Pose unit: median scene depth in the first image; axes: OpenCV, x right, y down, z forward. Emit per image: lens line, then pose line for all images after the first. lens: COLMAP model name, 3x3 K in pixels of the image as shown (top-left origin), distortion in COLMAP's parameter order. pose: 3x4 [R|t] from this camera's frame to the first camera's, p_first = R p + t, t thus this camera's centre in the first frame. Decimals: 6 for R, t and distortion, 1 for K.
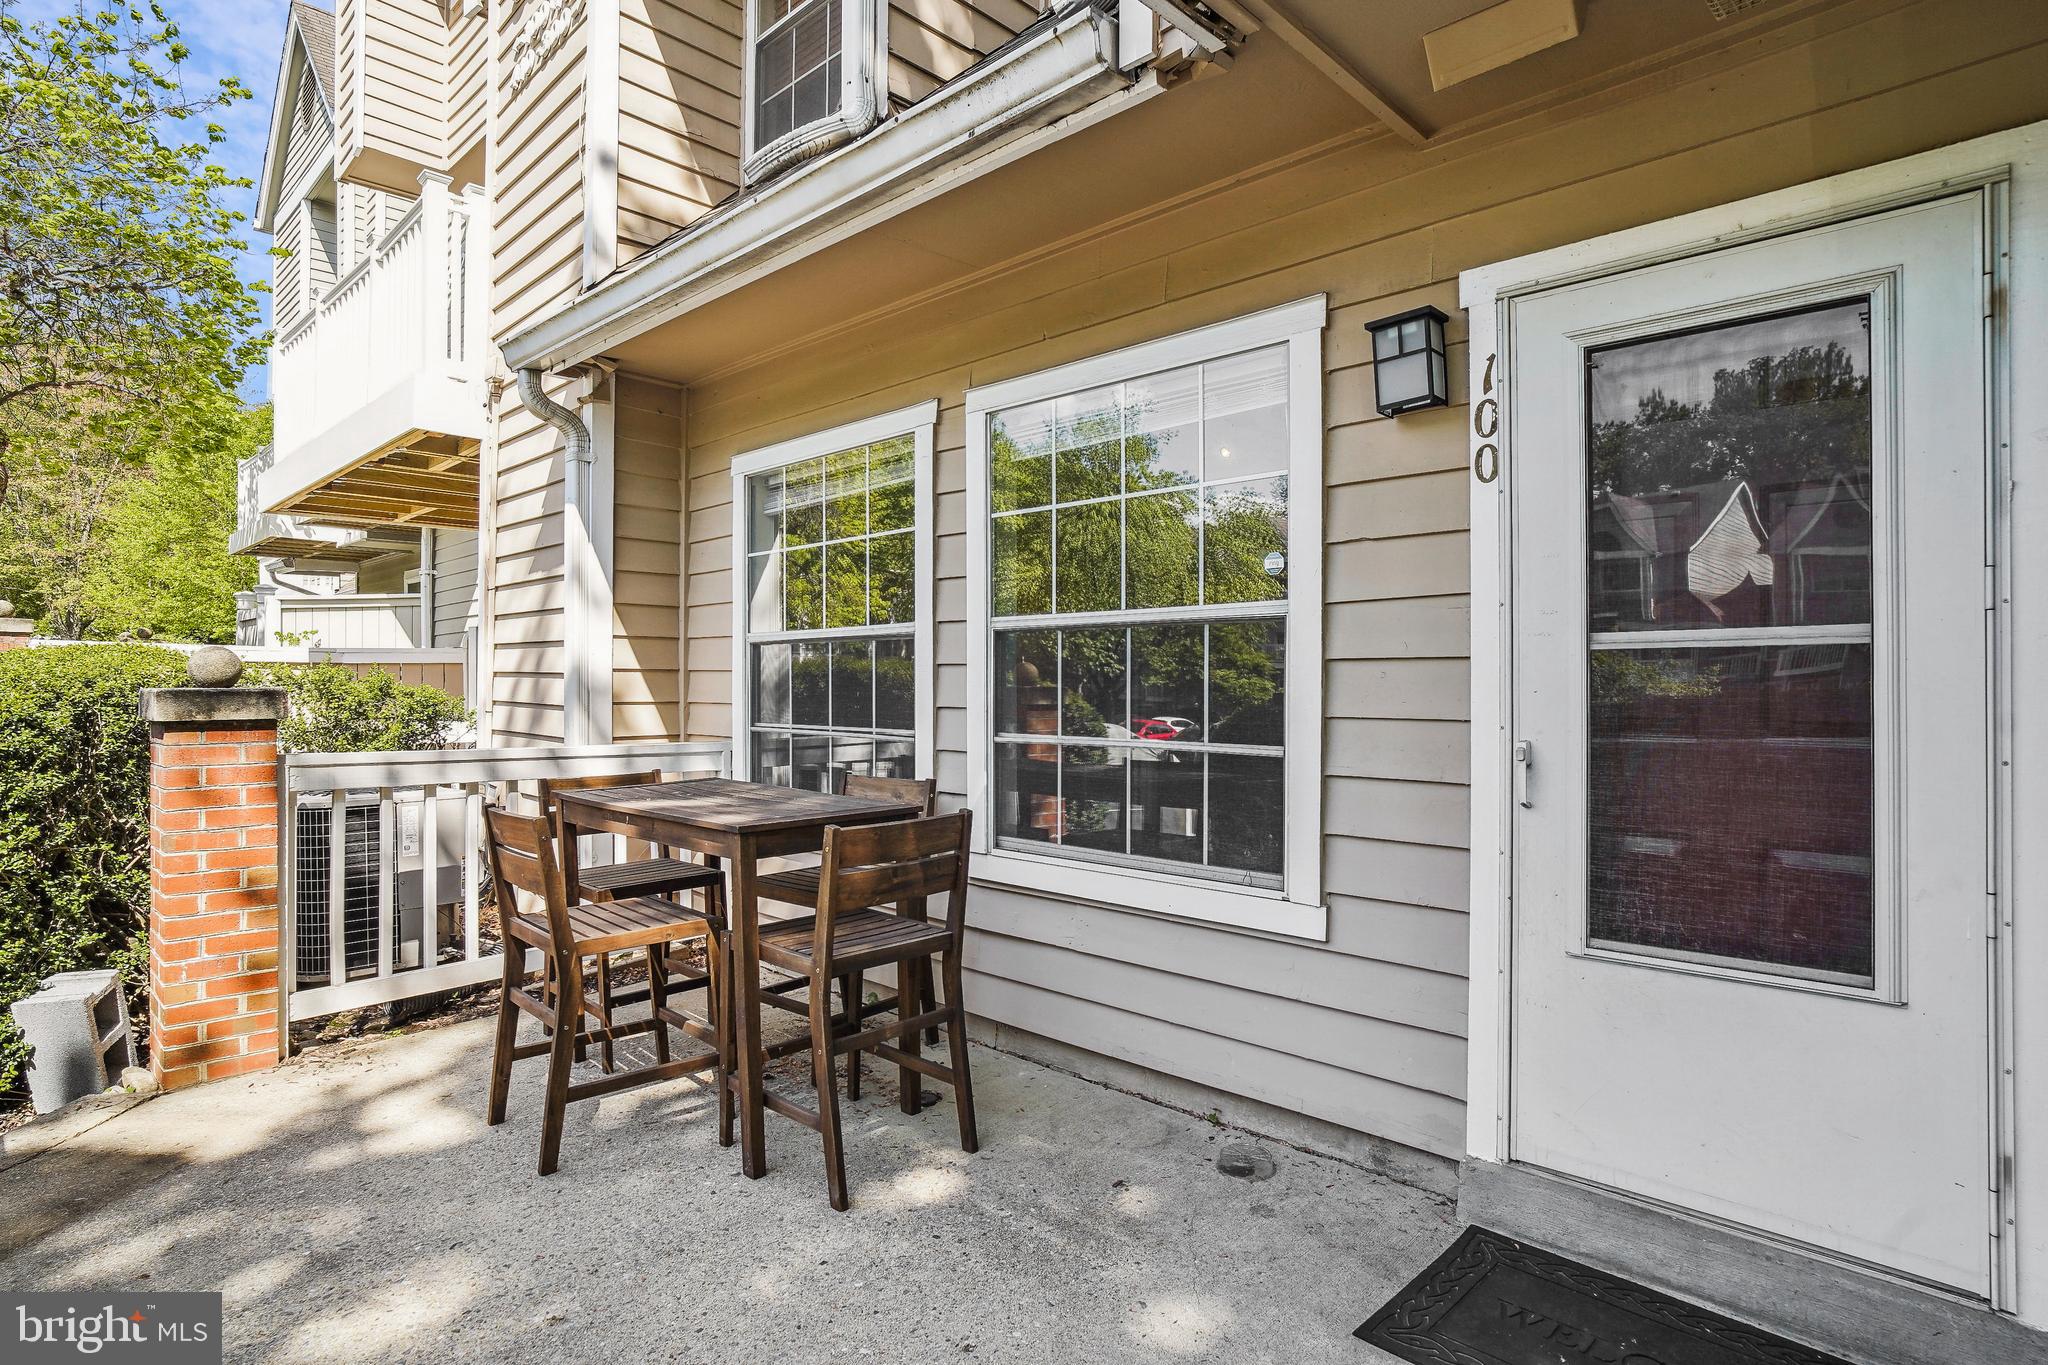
lens RADIAL K [[1104.2, 0, 1029.7], [0, 1104.2, 677.3], [0, 0, 1]] dist [-0.004148, 0.000650]
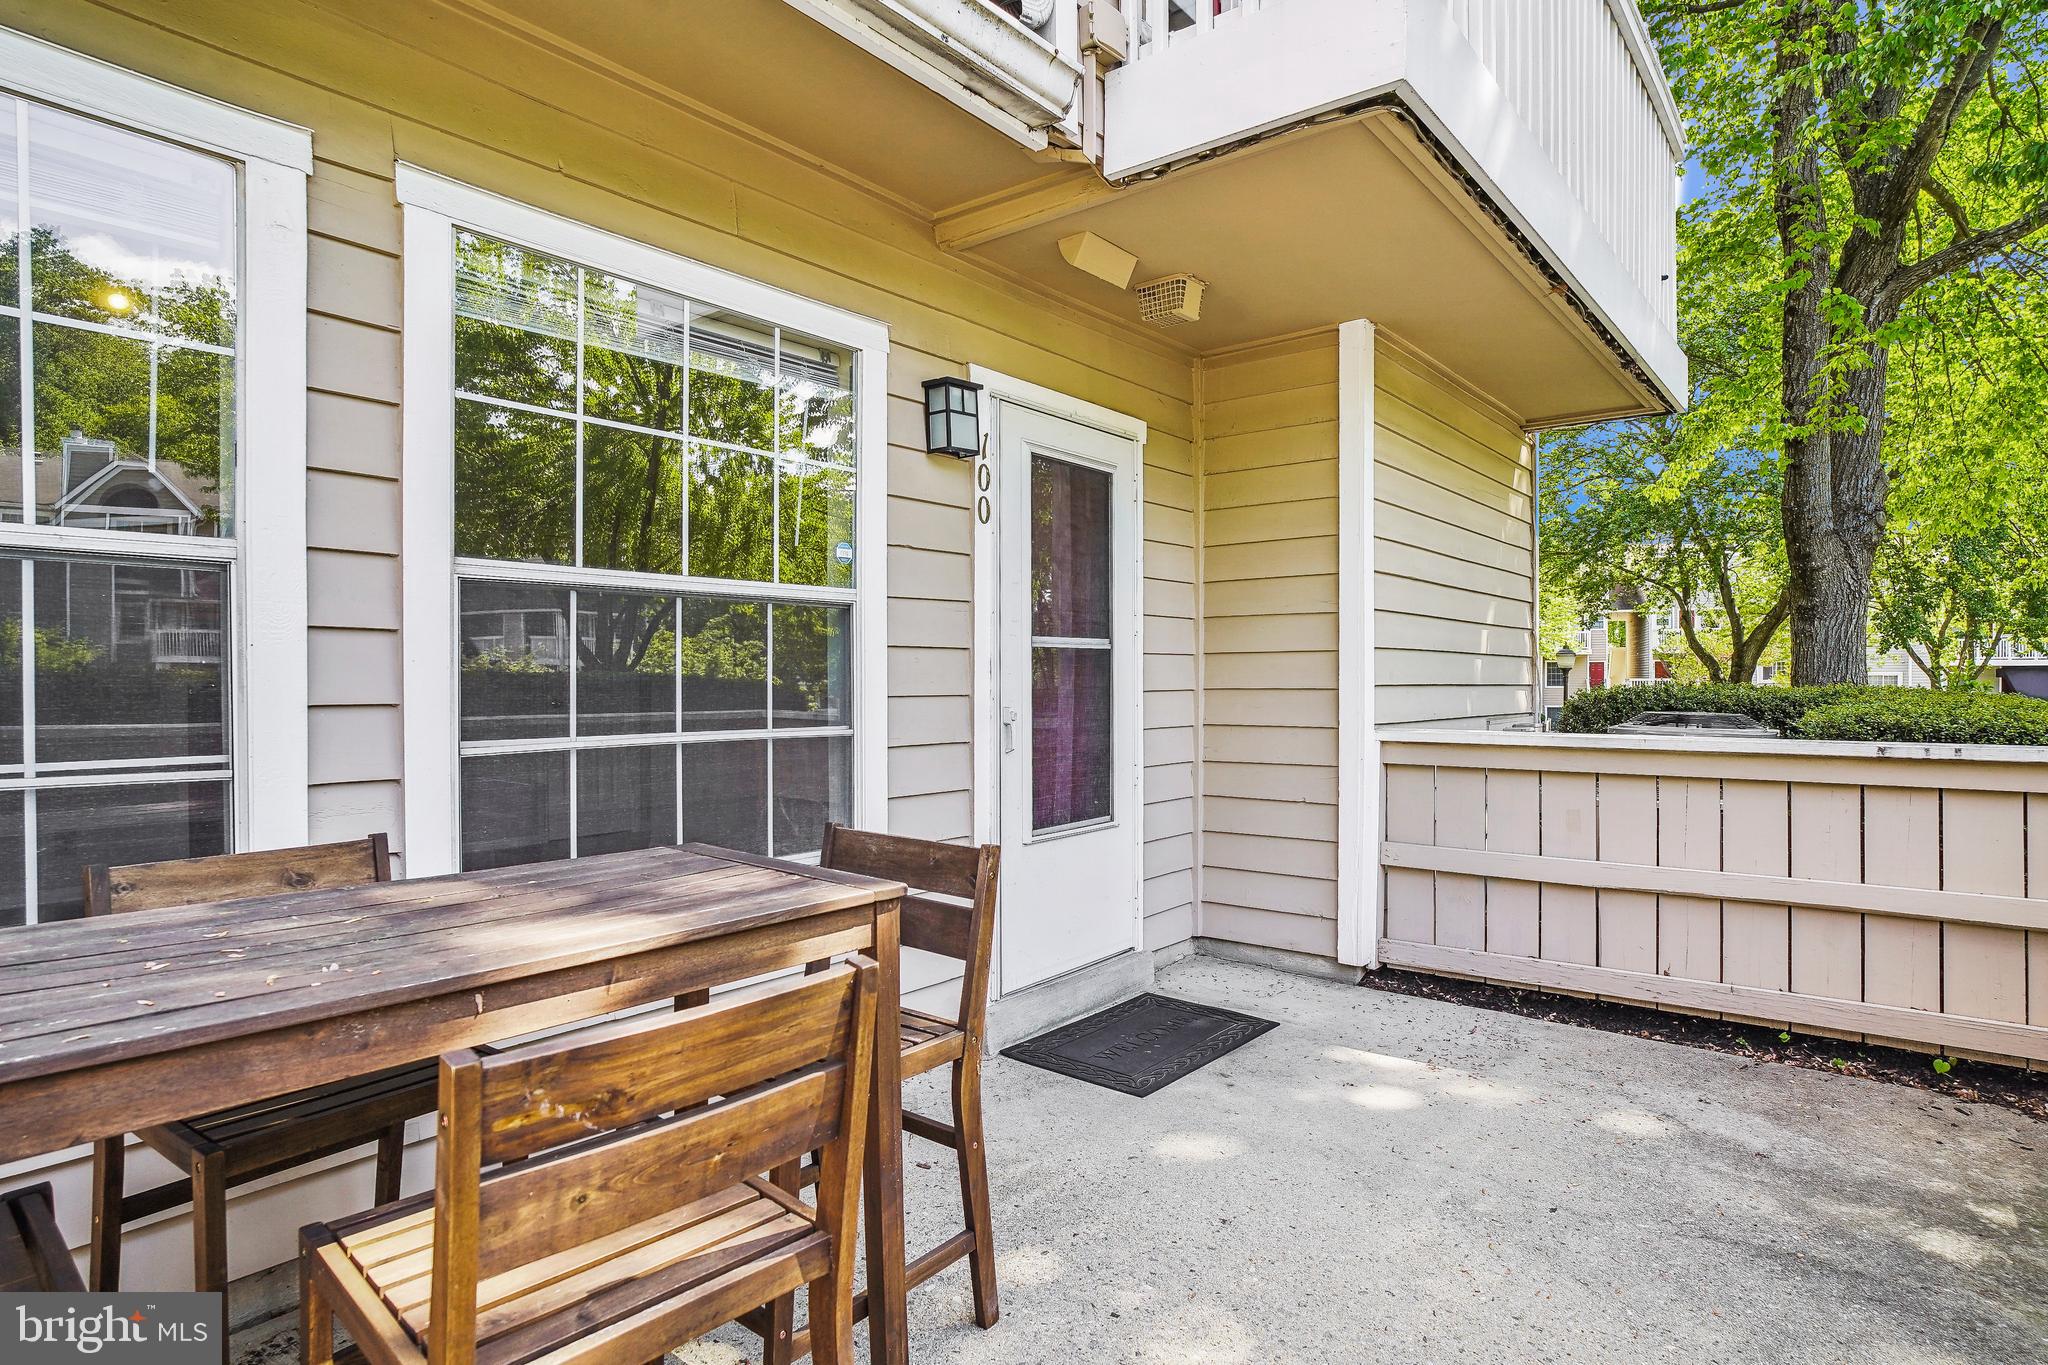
lens RADIAL K [[1104.2, 0, 1029.7], [0, 1104.2, 677.3], [0, 0, 1]] dist [-0.004148, 0.000650]
pose [[-0.084837, -0.004549, 0.996385, -0.939691], [-0.009922, 0.999944, 0.003720, 0.011267], [-0.996345, -0.009571, -0.084877, 1.008438]]
